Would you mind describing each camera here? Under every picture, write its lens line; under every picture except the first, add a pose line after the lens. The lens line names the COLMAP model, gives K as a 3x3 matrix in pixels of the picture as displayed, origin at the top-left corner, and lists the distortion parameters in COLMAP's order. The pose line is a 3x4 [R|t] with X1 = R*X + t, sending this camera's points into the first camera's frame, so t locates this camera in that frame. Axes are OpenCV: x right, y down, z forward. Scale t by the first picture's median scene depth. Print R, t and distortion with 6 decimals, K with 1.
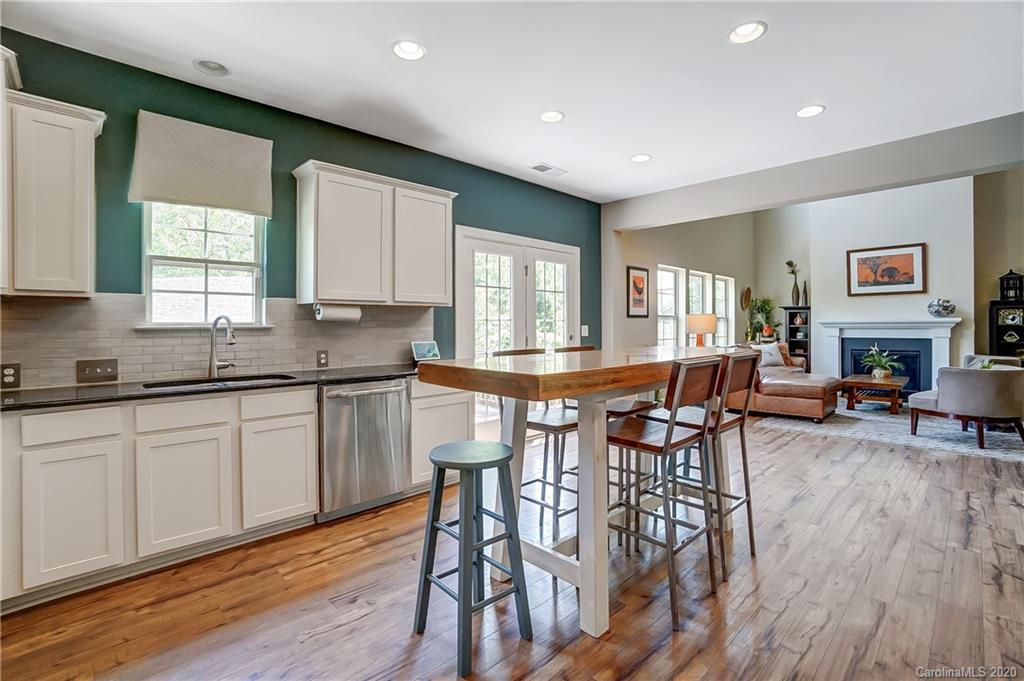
lens RADIAL K [[457.8, 0, 510.8], [0, 457.8, 330.3], [0, 0, 1]] dist [-0.049019, 0.013601]
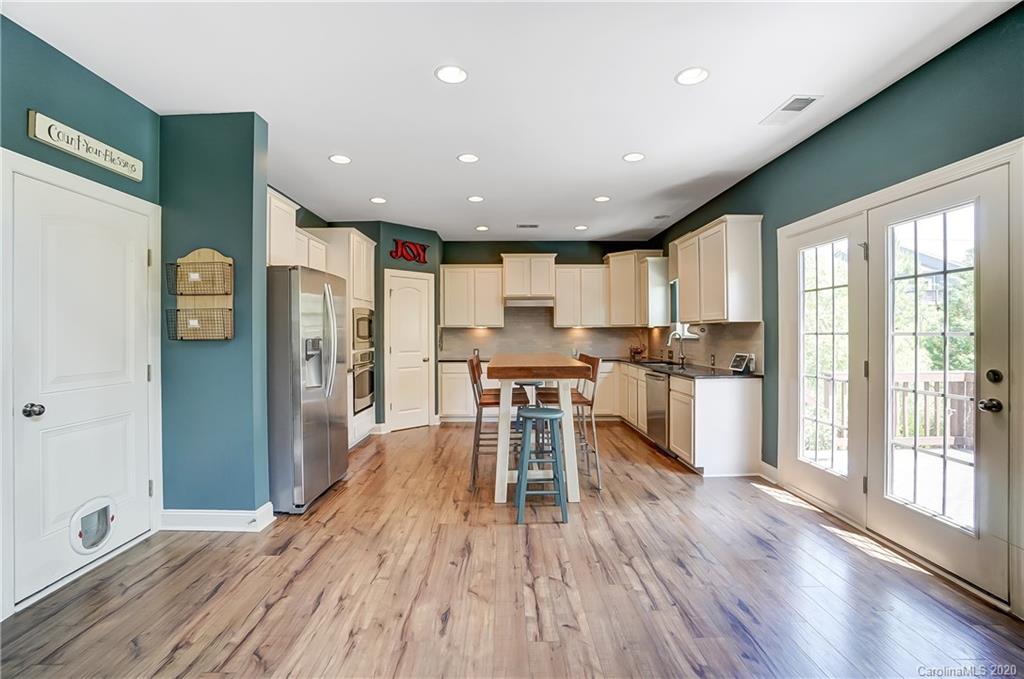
lens RADIAL K [[457.8, 0, 505.9], [0, 457.8, 335.6], [0, 0, 1]] dist [-0.049019, 0.013601]
pose [[-0.682695, 0.009407, -0.730642, 0.573864], [-0.003306, 0.999867, 0.015963, -0.020020], [0.730696, 0.013314, -0.682574, 0.774626]]
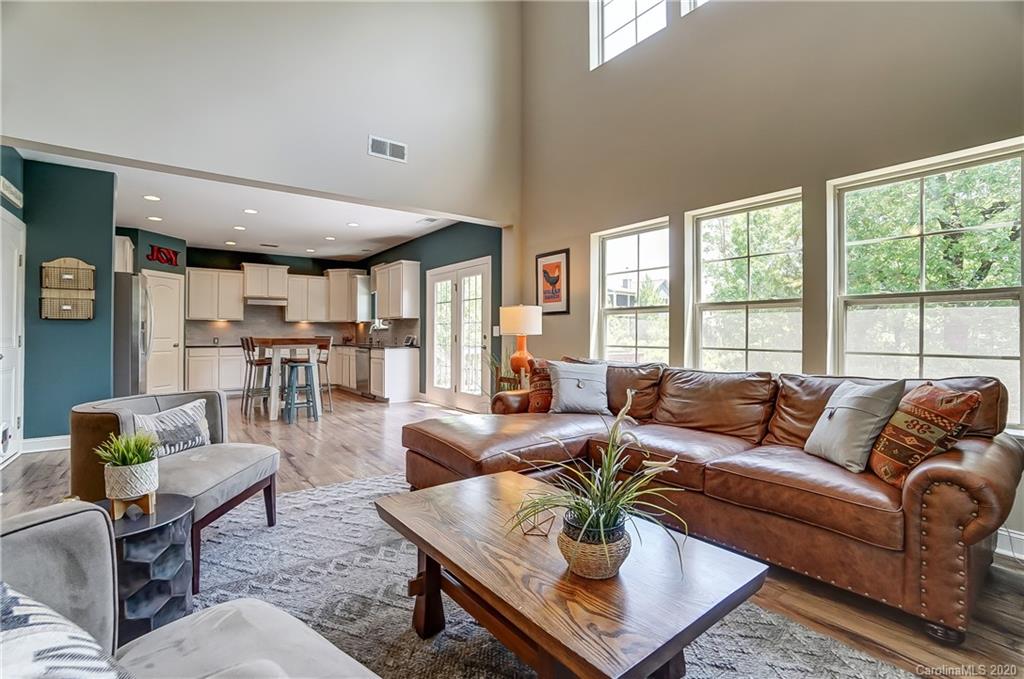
lens RADIAL K [[457.8, 0, 504.8], [0, 457.8, 326.0], [0, 0, 1]] dist [-0.049019, 0.013601]
pose [[-0.118087, -0.015688, -0.992879, 1.020964], [-0.012481, 0.999820, -0.014313, 0.003217], [0.992925, 0.010702, -0.118262, 0.964714]]
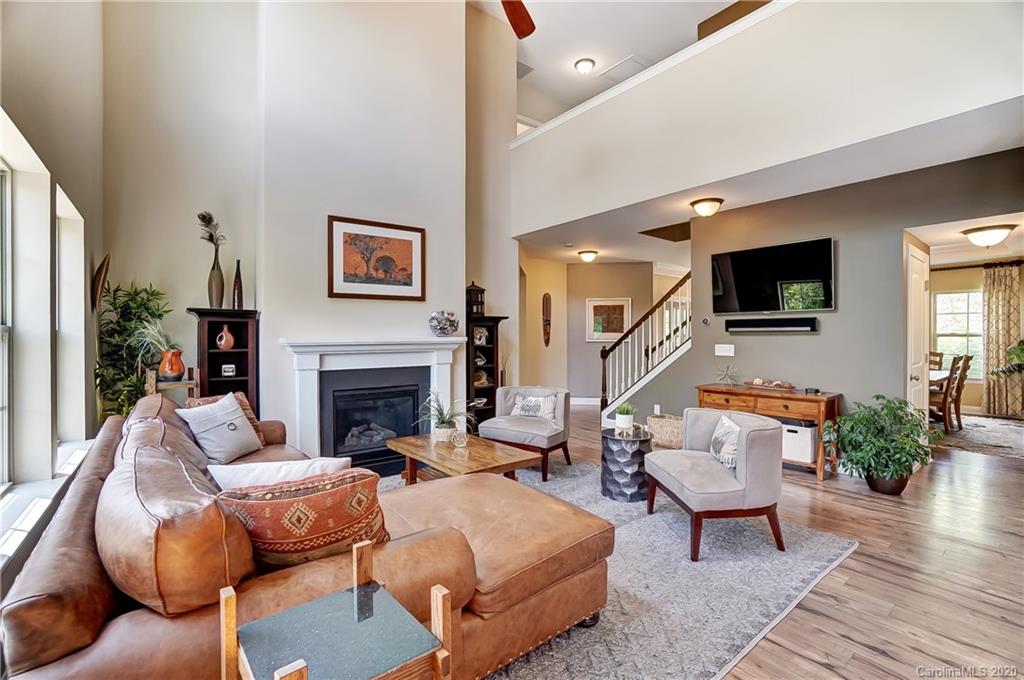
lens RADIAL K [[457.8, 0, 492.9], [0, 457.8, 337.3], [0, 0, 1]] dist [-0.049019, 0.013601]
pose [[0.128379, 0.002697, 0.991721, 0.249195], [0.011759, 0.999922, -0.004242, -0.023756], [-0.991655, 0.012206, 0.128337, 0.840112]]
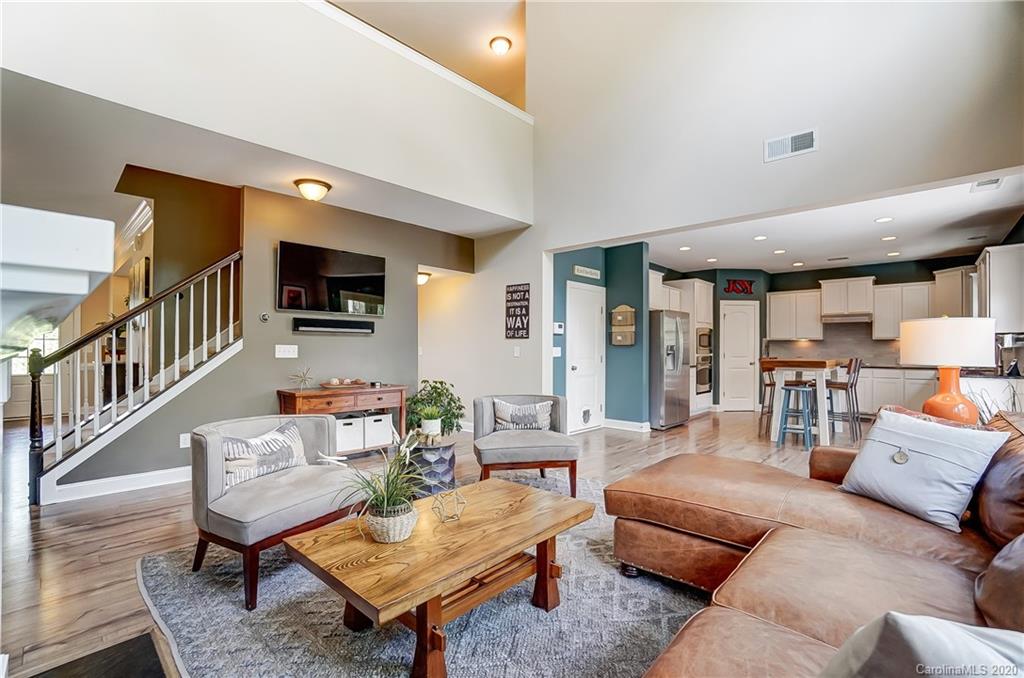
lens RADIAL K [[457.8, 0, 514.5], [0, 457.8, 348.9], [0, 0, 1]] dist [-0.049019, 0.013601]
pose [[-0.997606, 0.001500, -0.069139, 0.765900], [0.000607, 0.999916, 0.012944, -0.013017], [0.069152, 0.012871, -0.997523, 1.255990]]
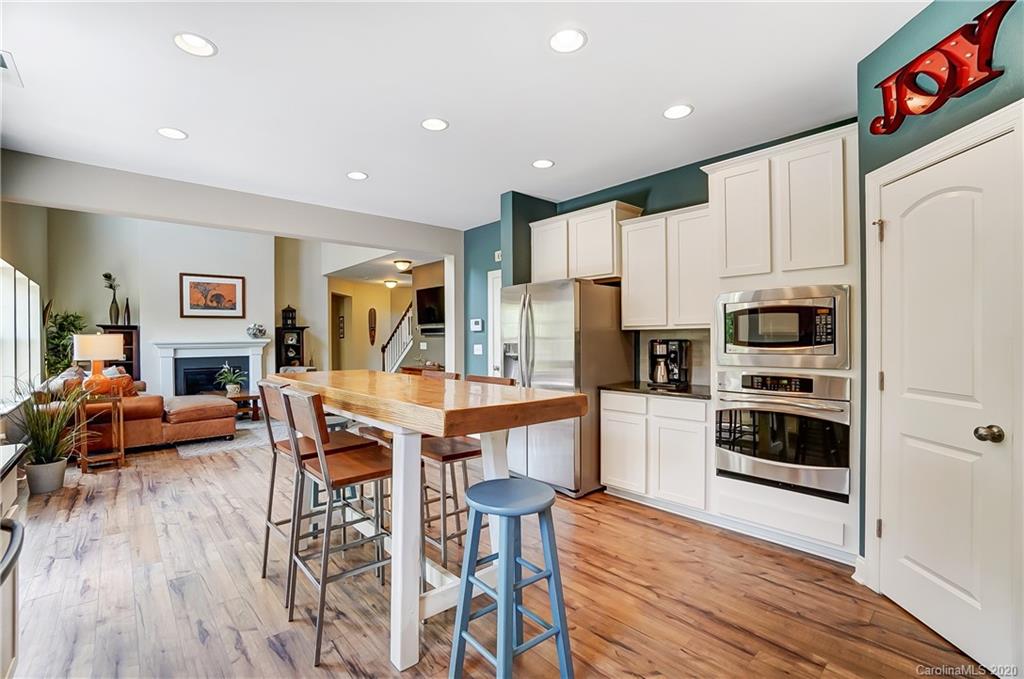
lens RADIAL K [[457.8, 0, 497.3], [0, 457.8, 339.9], [0, 0, 1]] dist [-0.049019, 0.013601]
pose [[0.047554, 0.002048, 0.998867, -0.272929], [0.017543, 0.999842, -0.002885, -0.010623], [-0.998715, 0.017660, 0.047510, 0.265567]]
